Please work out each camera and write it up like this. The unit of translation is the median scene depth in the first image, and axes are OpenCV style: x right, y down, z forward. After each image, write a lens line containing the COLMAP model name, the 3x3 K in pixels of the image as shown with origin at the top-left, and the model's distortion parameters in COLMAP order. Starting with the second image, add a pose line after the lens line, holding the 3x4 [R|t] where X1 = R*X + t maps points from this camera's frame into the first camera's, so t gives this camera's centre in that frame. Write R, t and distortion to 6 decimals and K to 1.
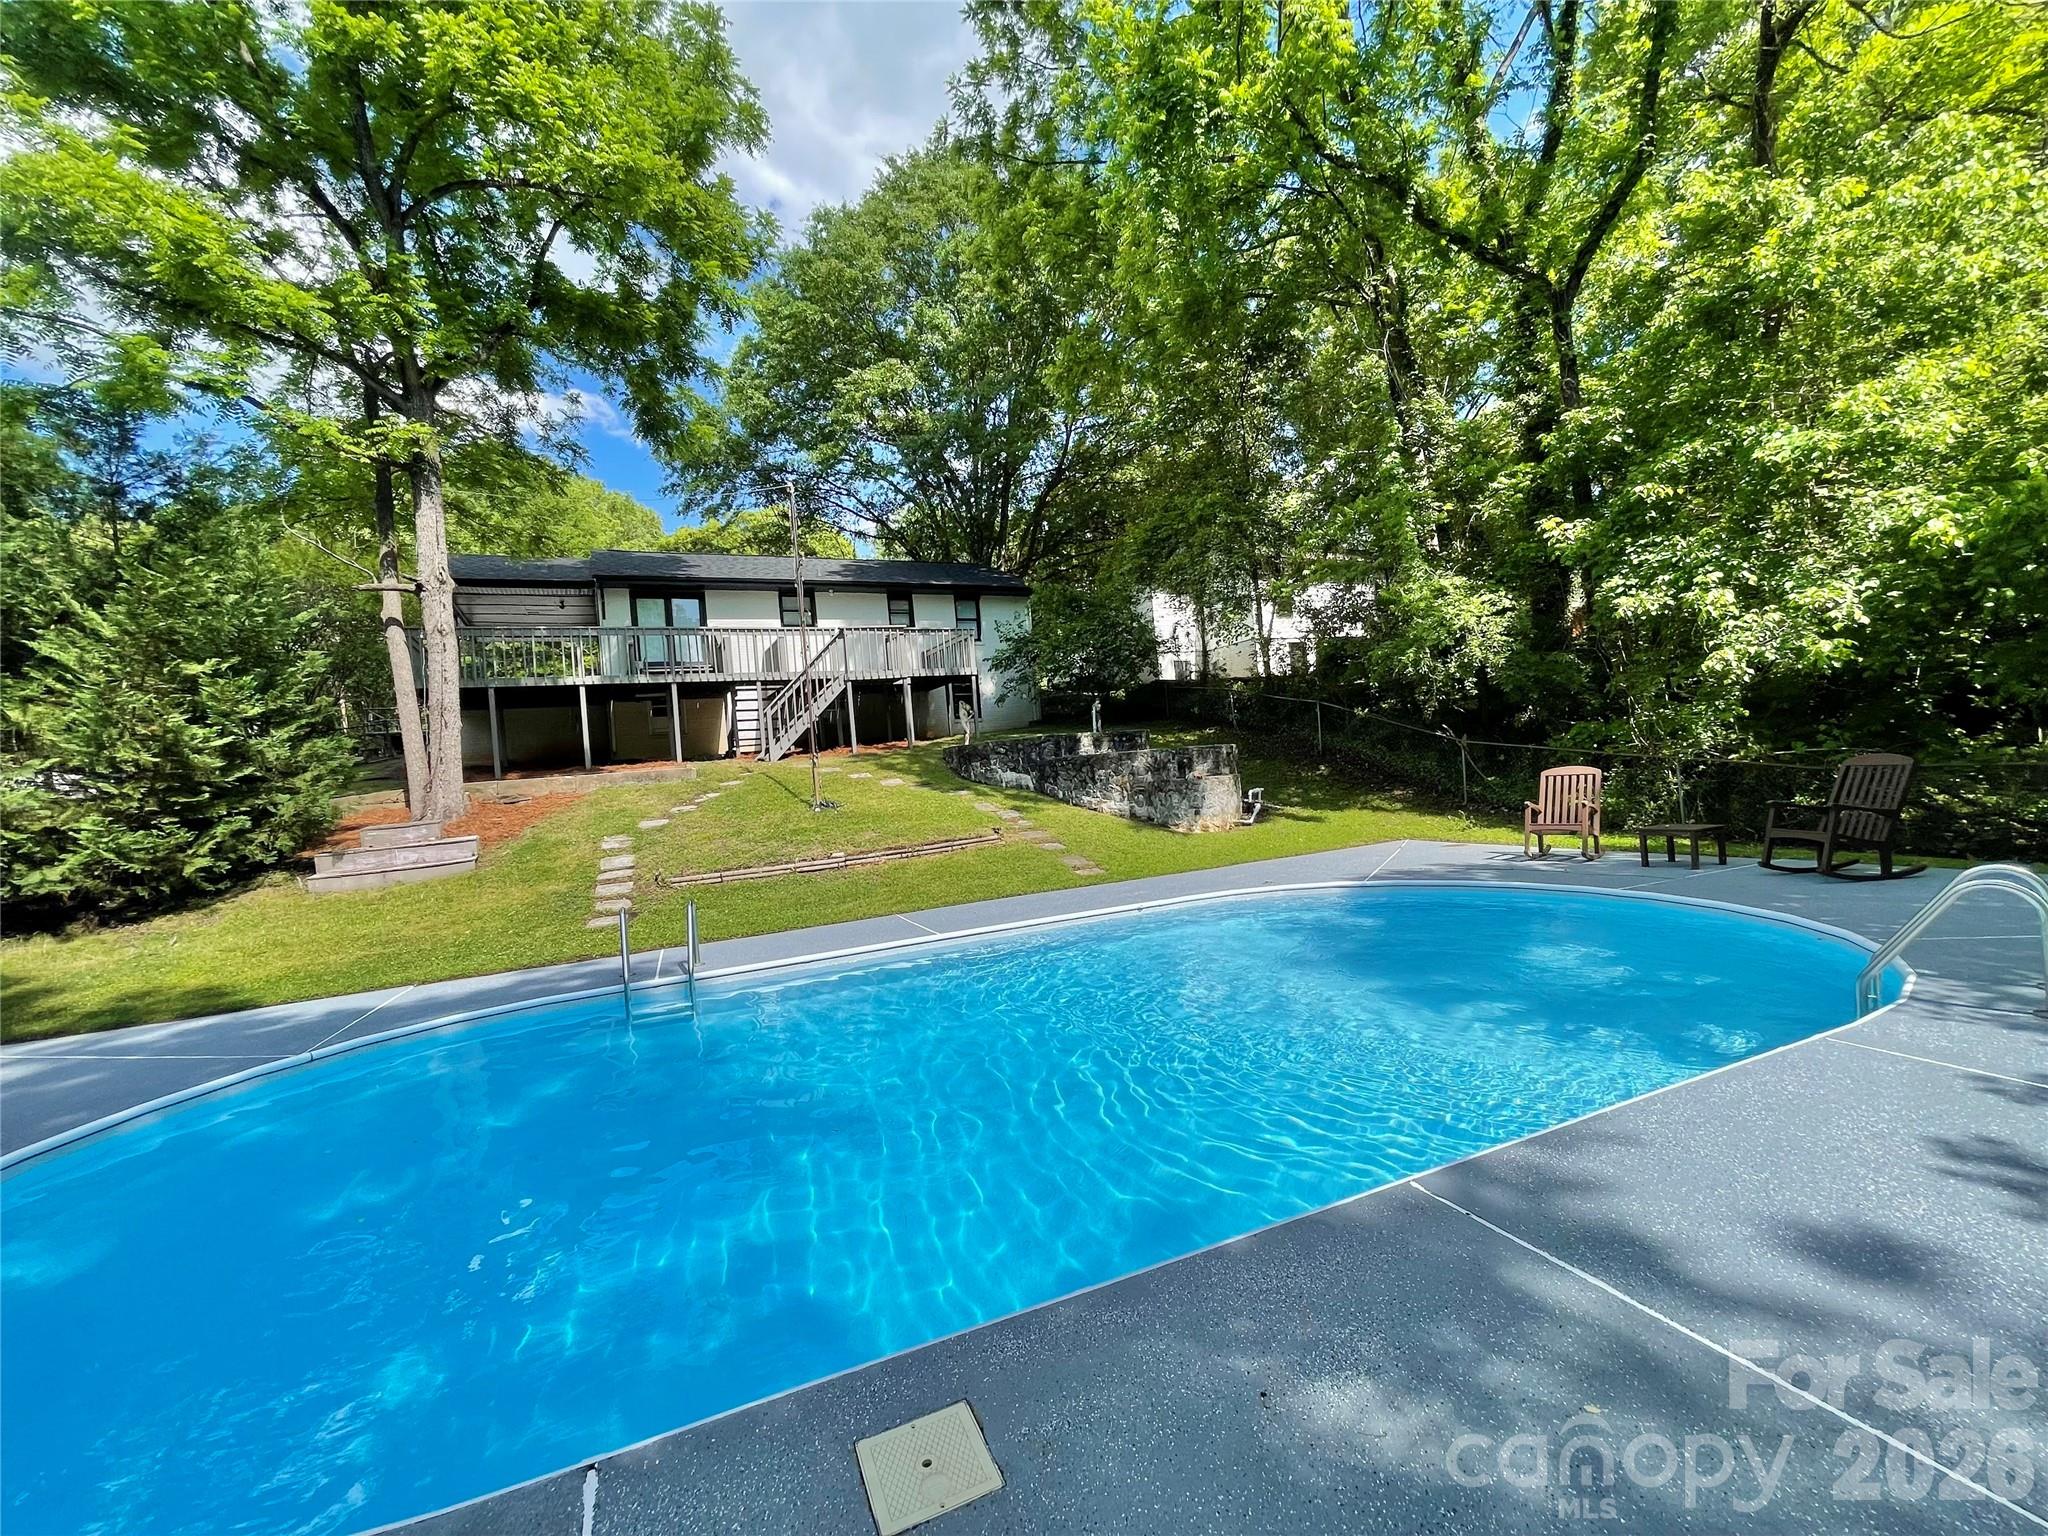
lens RADIAL K [[824.9, 0, 1015.6], [0, 824.9, 774.2], [0, 0, 1]] dist [-0.002794, 0.000097]
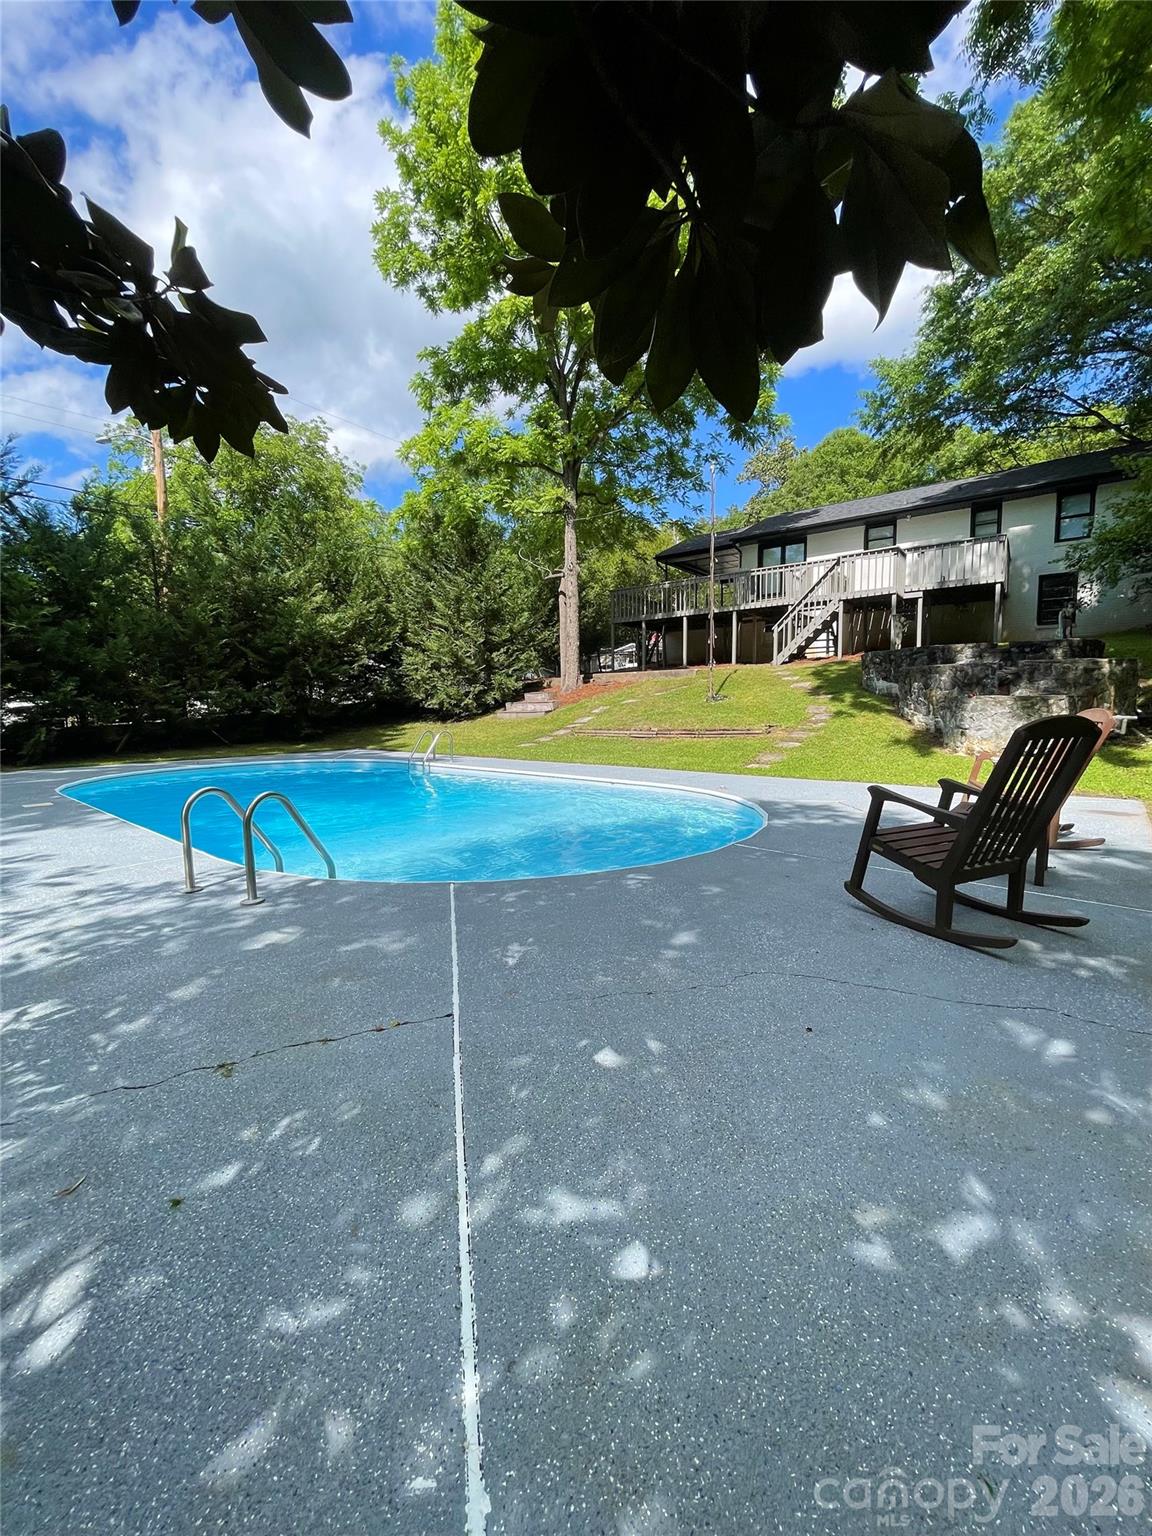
lens RADIAL K [[618.7, 0, 578.7], [0, 618.7, 772.0], [0, 0, 1]] dist [-0.002794, 0.000097]
pose [[0.459477, 0.171376, -0.871500, 0.602276], [-0.024451, 0.983277, 0.180465, -0.024224], [0.887853, -0.061611, 0.455983, 0.278462]]
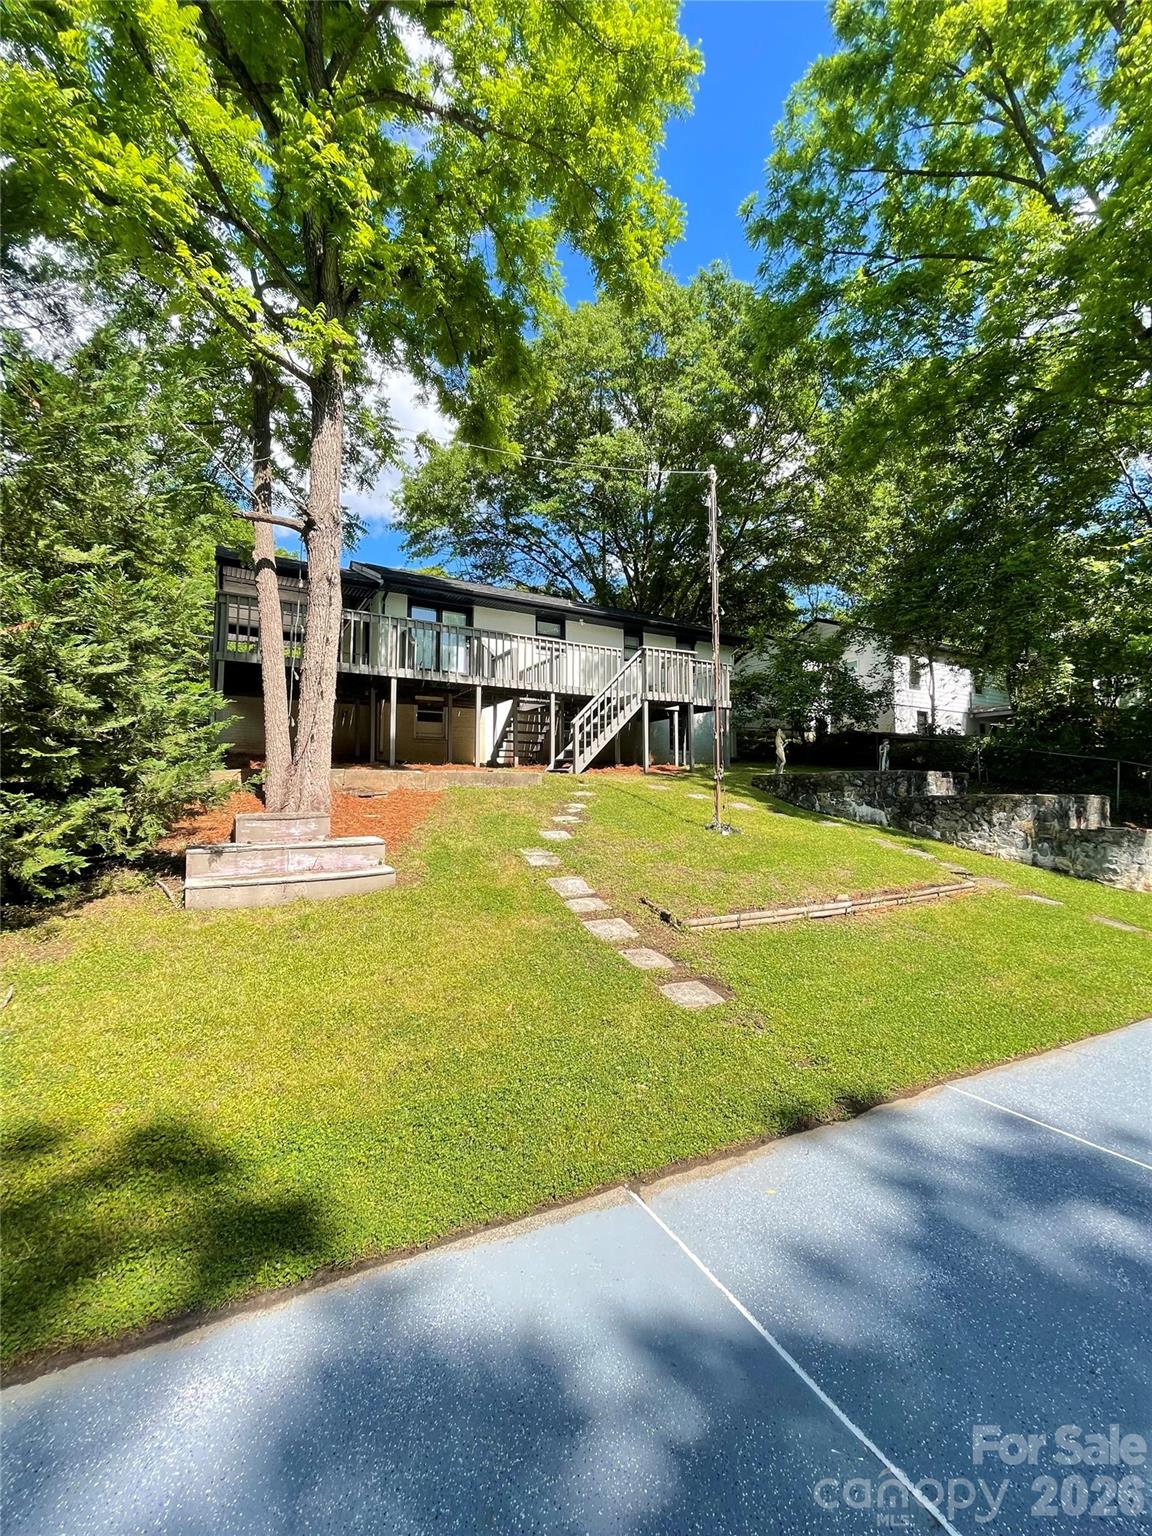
lens RADIAL K [[618.7, 0, 576.1], [0, 618.7, 764.4], [0, 0, 1]] dist [-0.002794, 0.000097]
pose [[0.994692, 0.084756, 0.058352, -0.419866], [-0.081139, 0.994785, -0.061798, 0.023105], [-0.063286, 0.056735, 0.996381, 0.338421]]
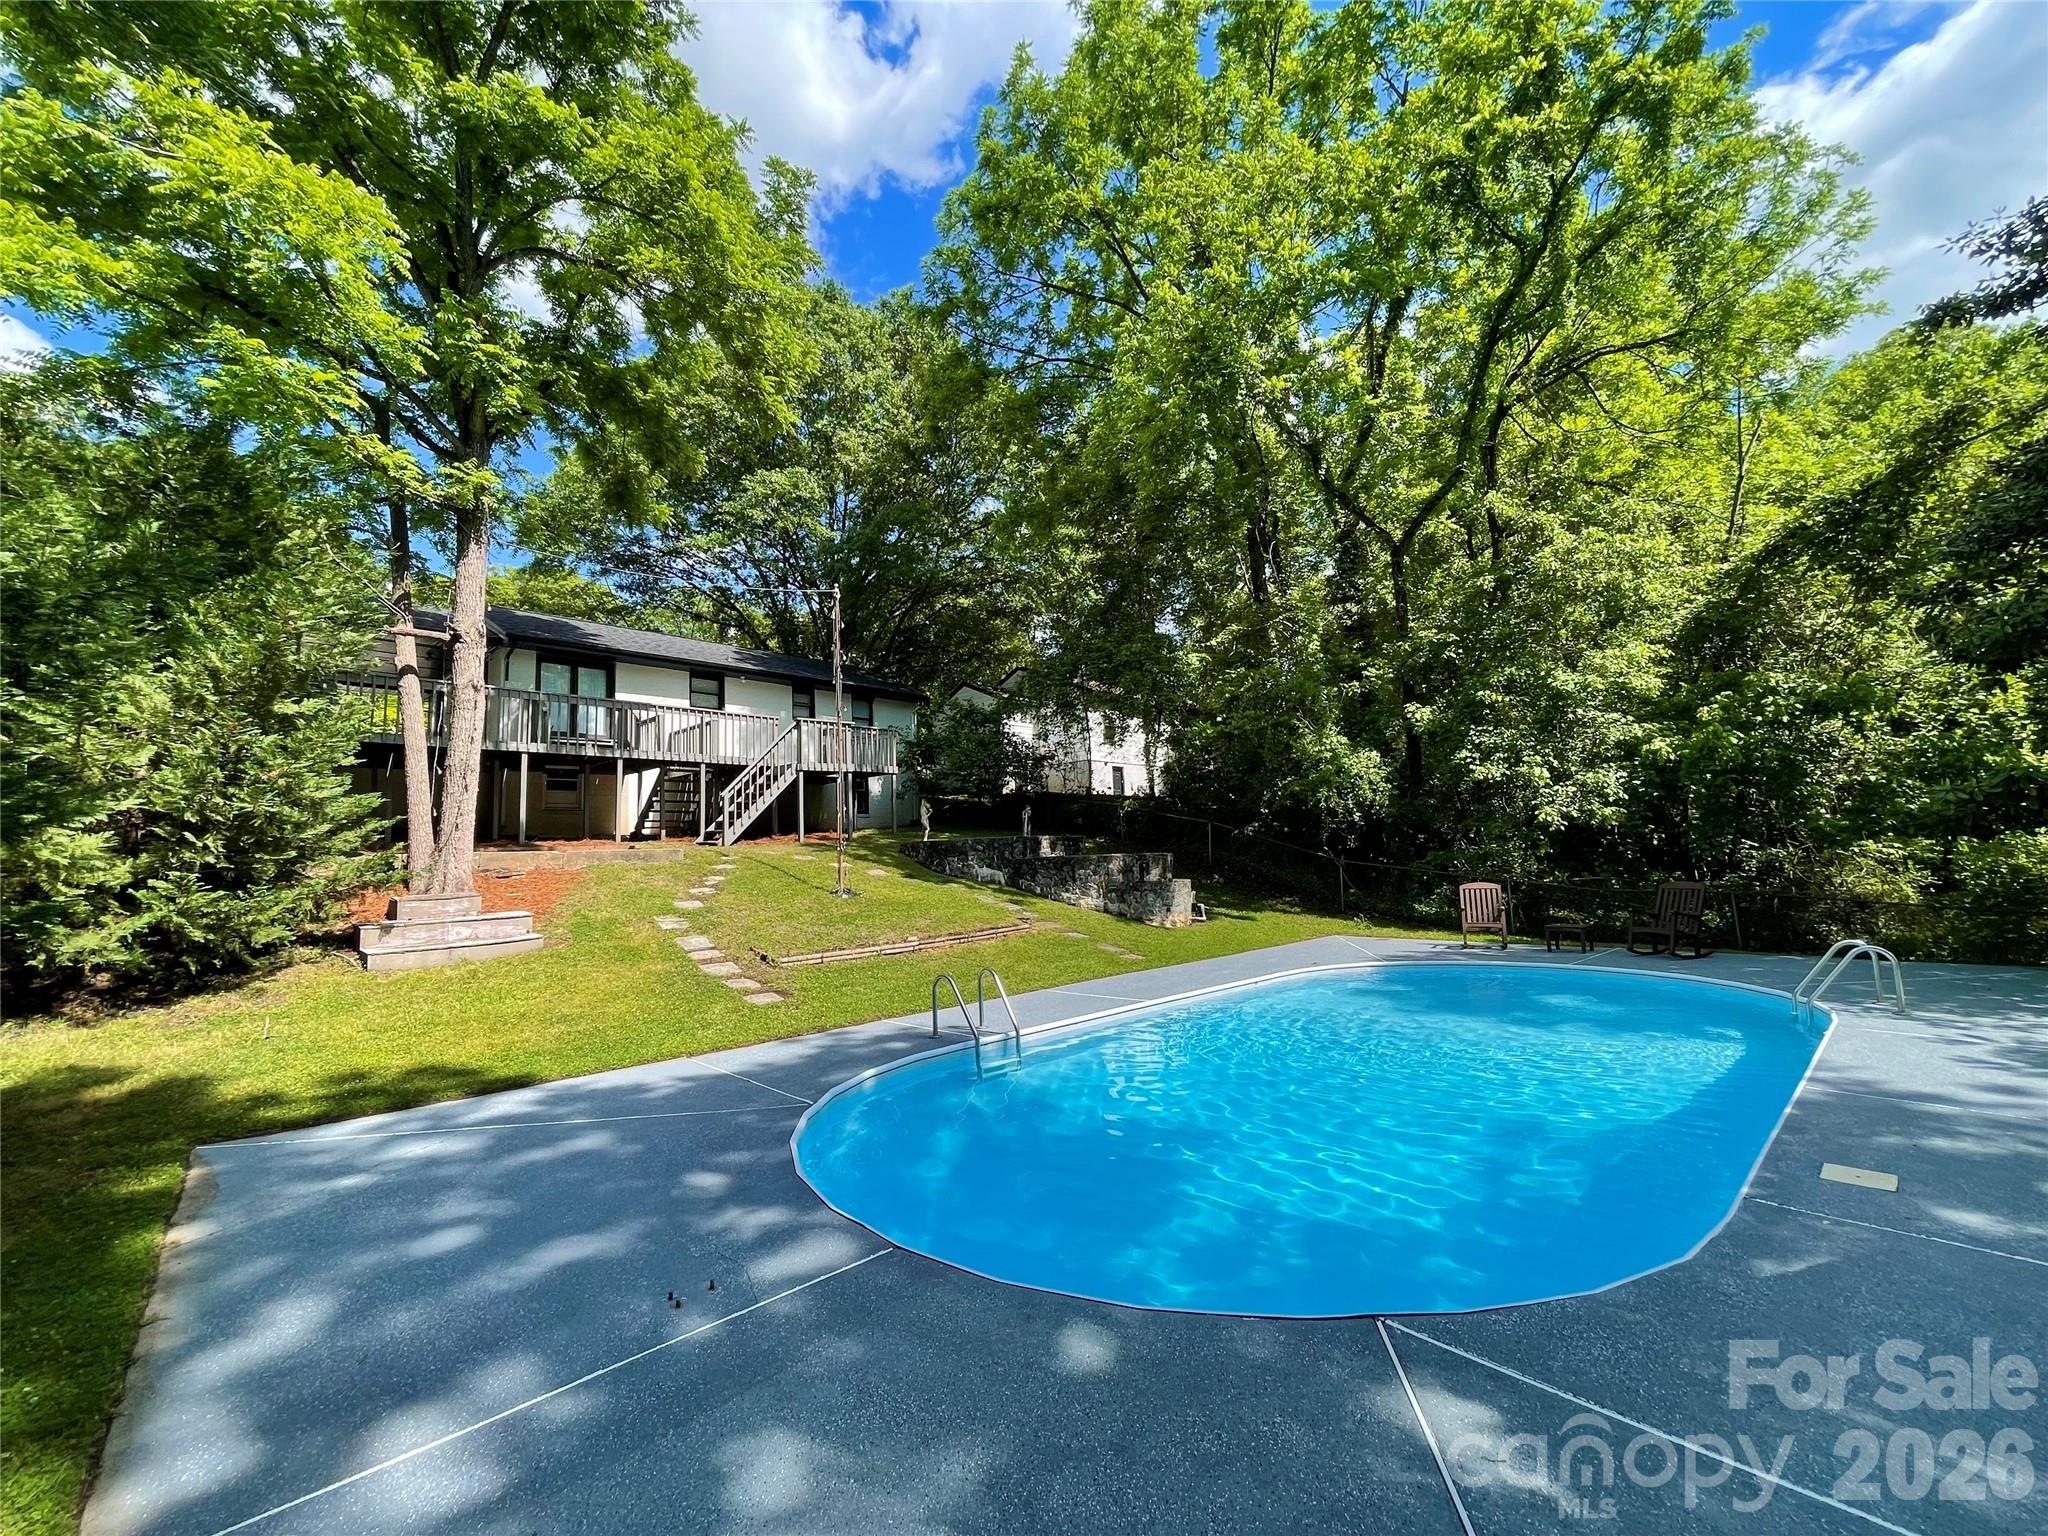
lens RADIAL K [[824.9, 0, 1017.0], [0, 824.9, 764.5], [0, 0, 1]] dist [-0.002794, 0.000097]
pose [[0.938784, 0.087743, 0.333146, -0.377219], [-0.041979, 0.988951, -0.142172, 0.016641], [-0.341940, 0.119483, 0.932095, -0.054705]]
